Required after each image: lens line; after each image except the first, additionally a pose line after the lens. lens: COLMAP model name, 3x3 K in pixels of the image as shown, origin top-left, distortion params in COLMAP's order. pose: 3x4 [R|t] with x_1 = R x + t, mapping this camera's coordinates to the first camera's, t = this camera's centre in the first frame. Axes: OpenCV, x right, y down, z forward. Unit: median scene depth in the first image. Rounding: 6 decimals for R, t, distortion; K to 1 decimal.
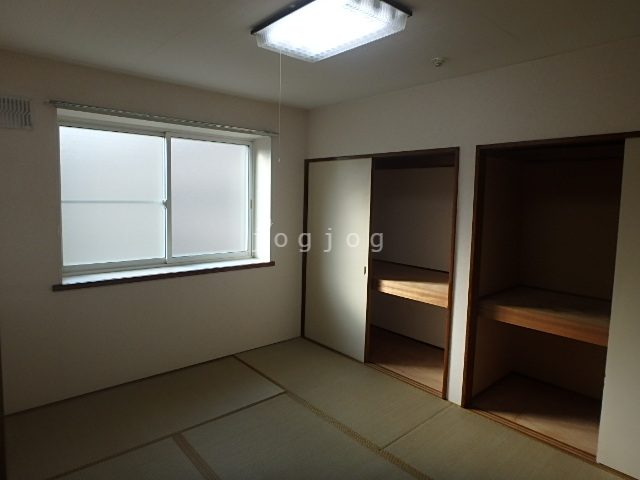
lens RADIAL K [[403.8, 0, 320.0], [0, 403.8, 240.0], [0, 0, 1]] dist [0.025877, 0.000052]
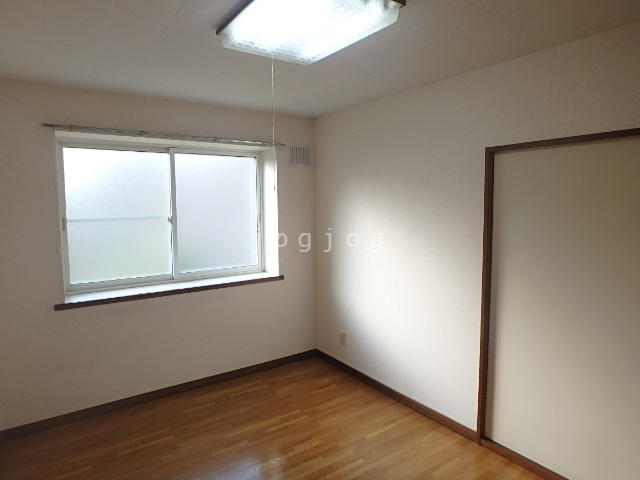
lens RADIAL K [[394.3, 0, 319.7], [0, 394.3, 248.4], [0, 0, 1]] dist [0.002669, 0.000992]
pose [[0.994445, -0.025137, -0.102216, 0.080445], [0.024830, 0.999683, -0.004279, -0.005667], [0.102291, 0.001717, 0.994753, 0.073560]]
